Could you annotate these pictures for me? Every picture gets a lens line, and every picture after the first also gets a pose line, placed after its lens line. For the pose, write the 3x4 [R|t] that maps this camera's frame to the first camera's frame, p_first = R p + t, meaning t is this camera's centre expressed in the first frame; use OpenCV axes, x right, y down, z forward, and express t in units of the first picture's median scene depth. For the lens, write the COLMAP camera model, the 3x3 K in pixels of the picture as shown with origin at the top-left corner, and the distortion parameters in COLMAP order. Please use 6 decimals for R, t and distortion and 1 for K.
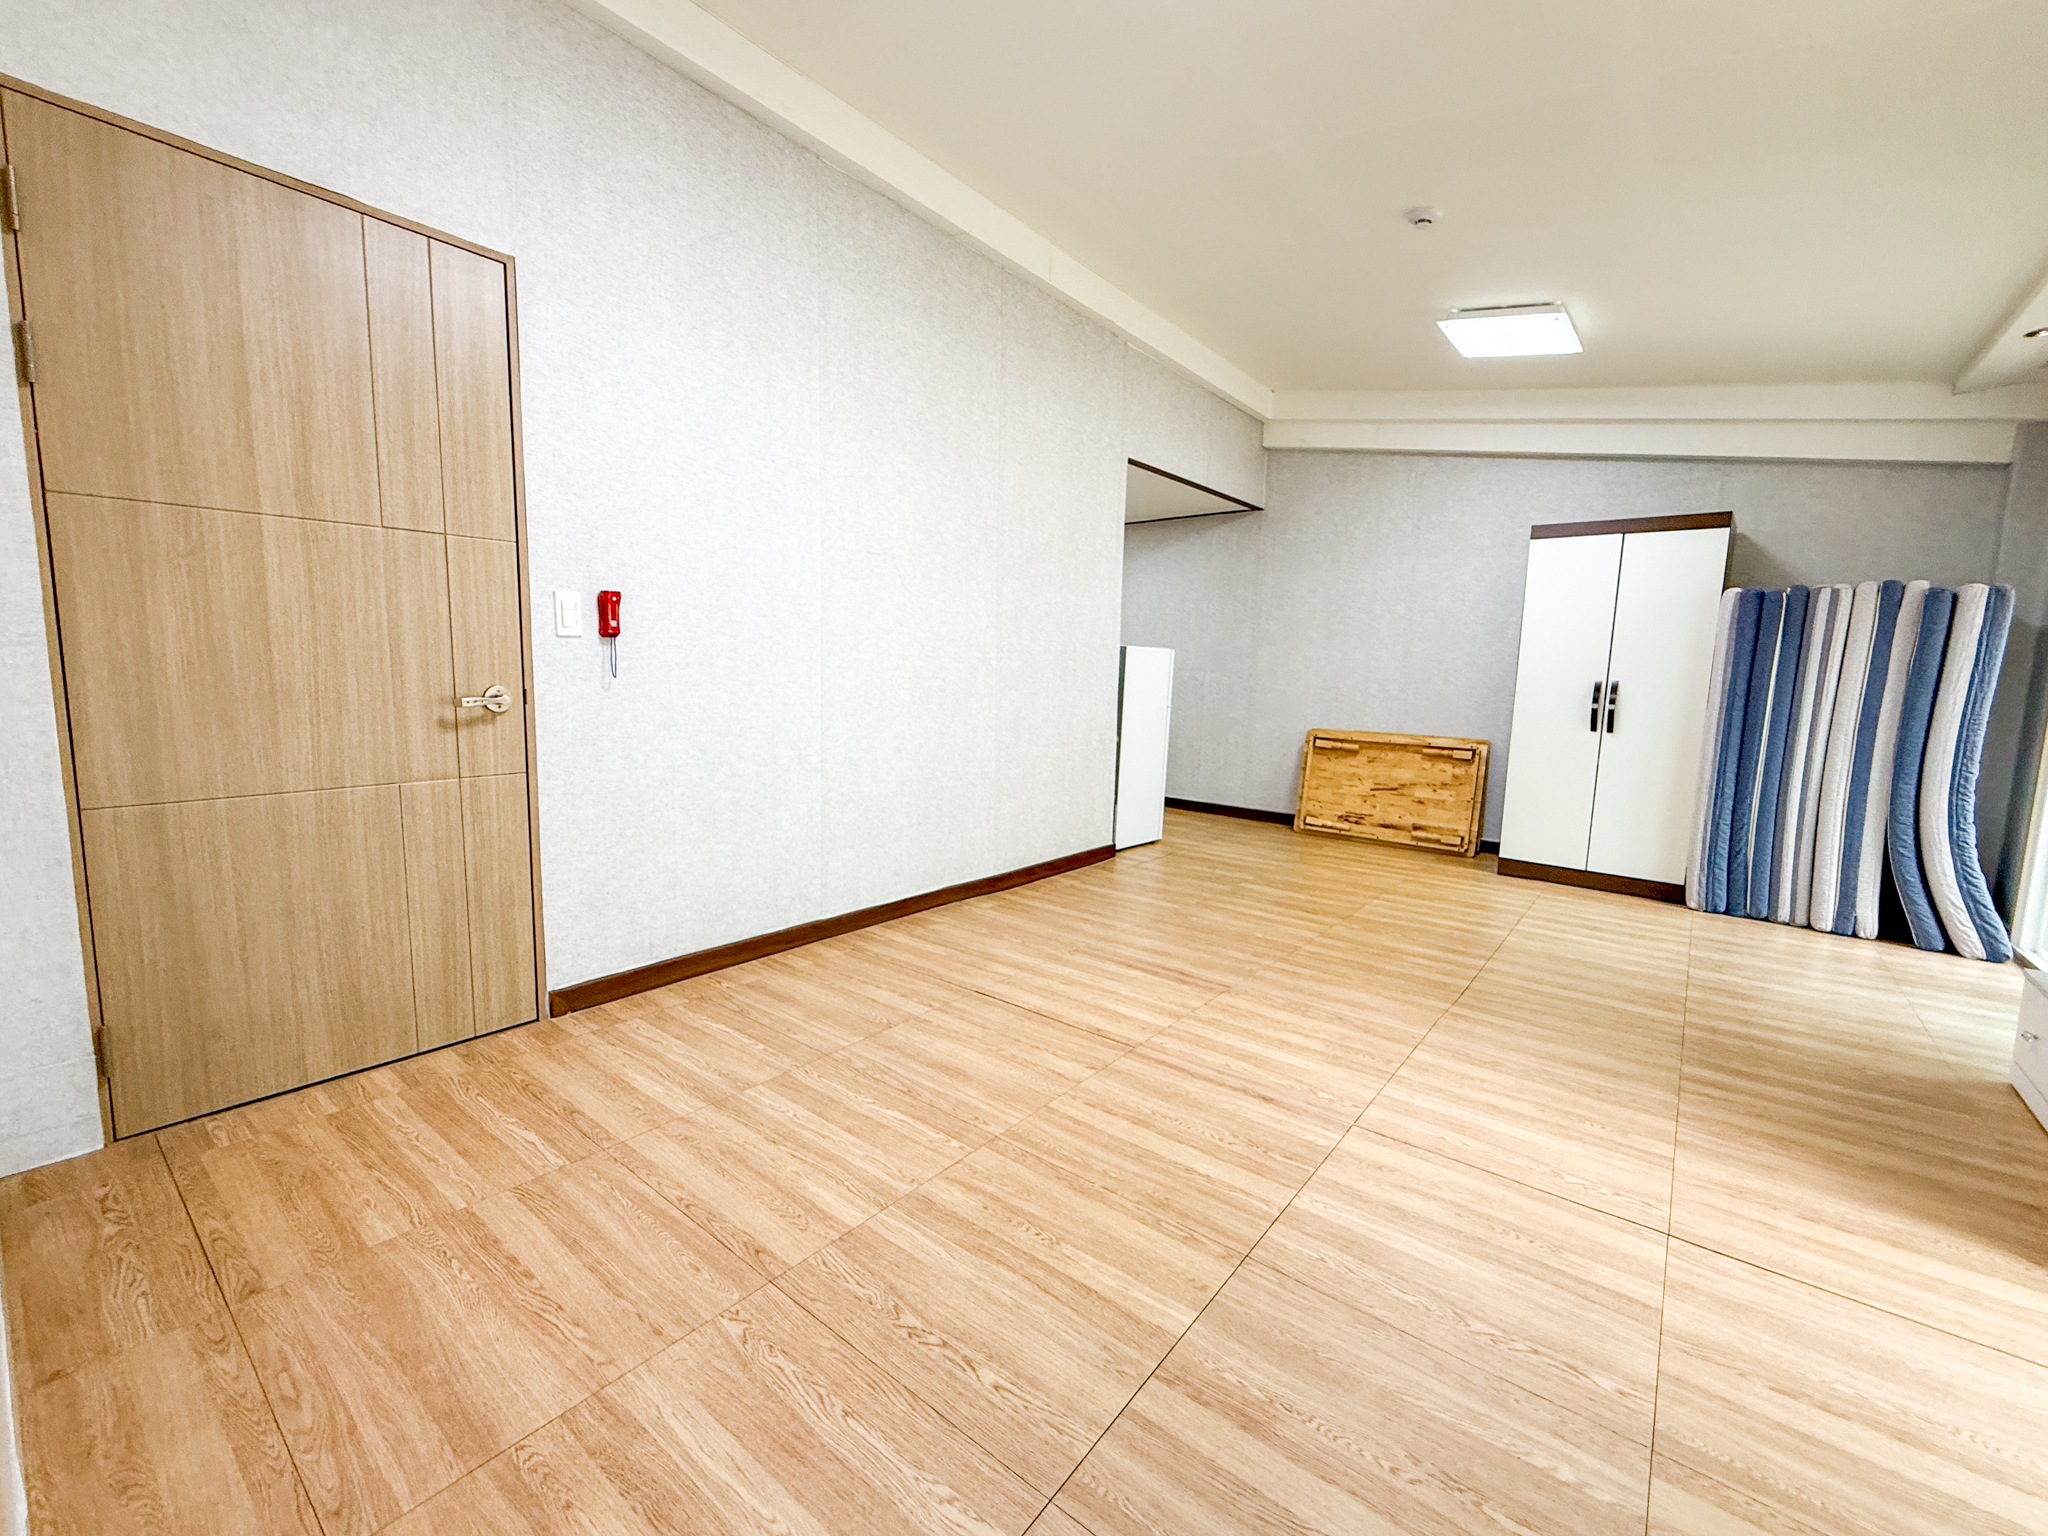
lens RADIAL K [[830.2, 0, 1015.4], [0, 830.2, 768.8], [0, 0, 1]] dist [0.001179, 0.000011]
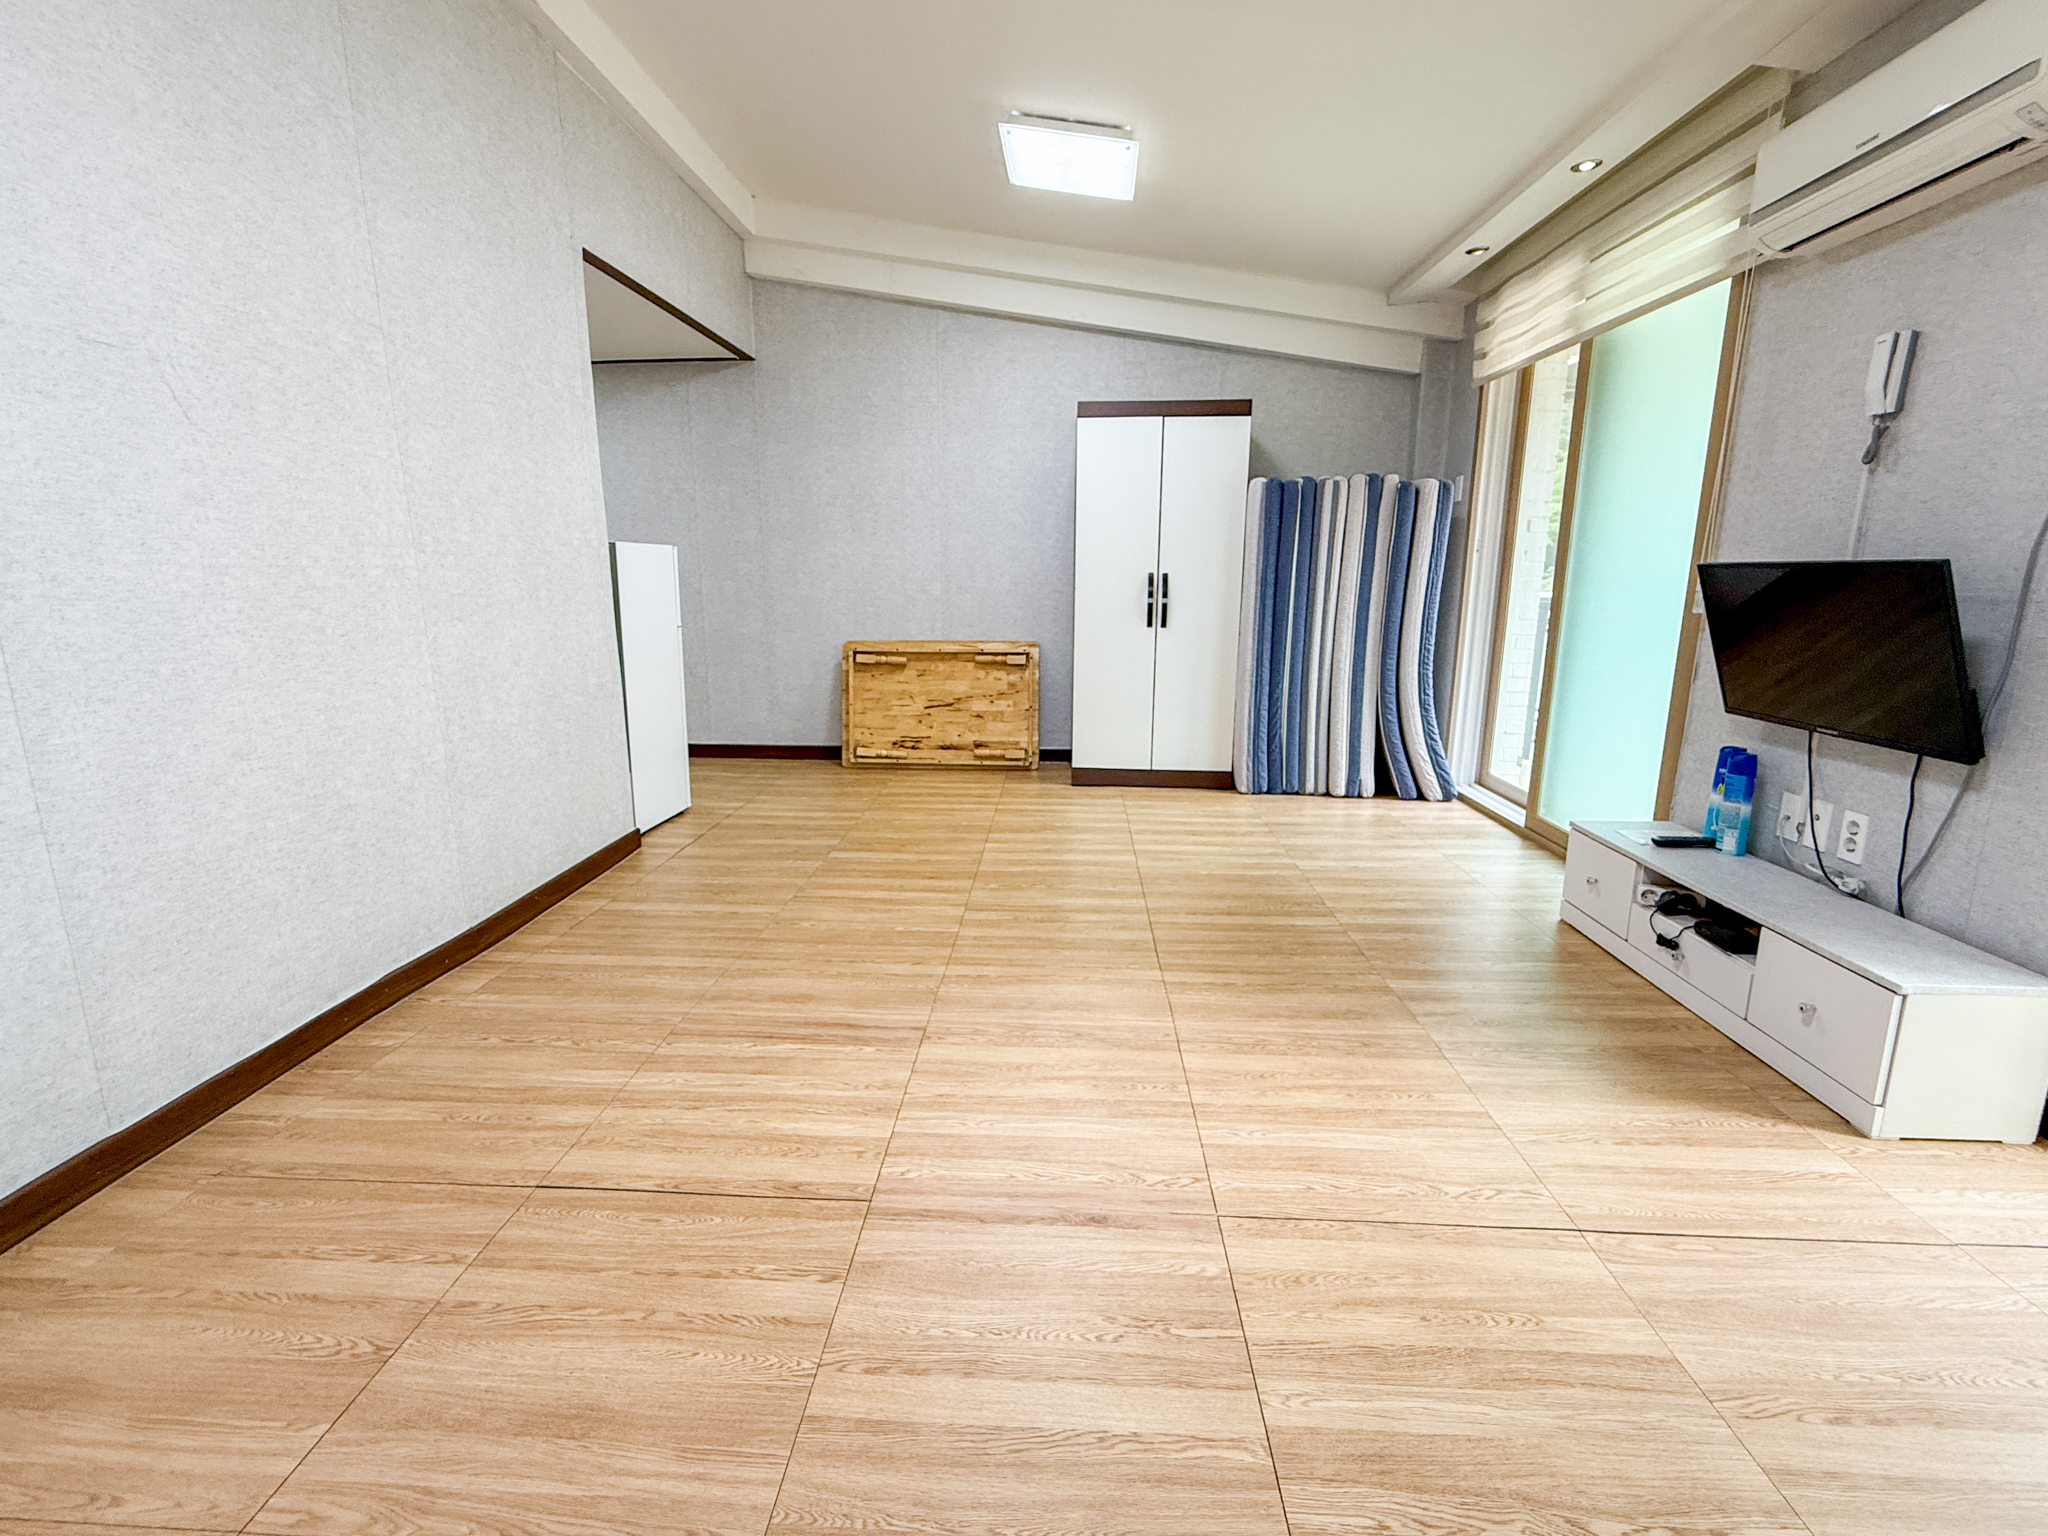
lens RADIAL K [[906.3, 0, 999.1], [0, 906.3, 765.0], [0, 0, 1]] dist [-0.000386, -0.000103]
pose [[0.814317, -0.148389, 0.561131, -0.069274], [0.093668, 0.987693, 0.125259, -0.039002], [-0.572812, -0.049440, 0.818194, 0.257882]]
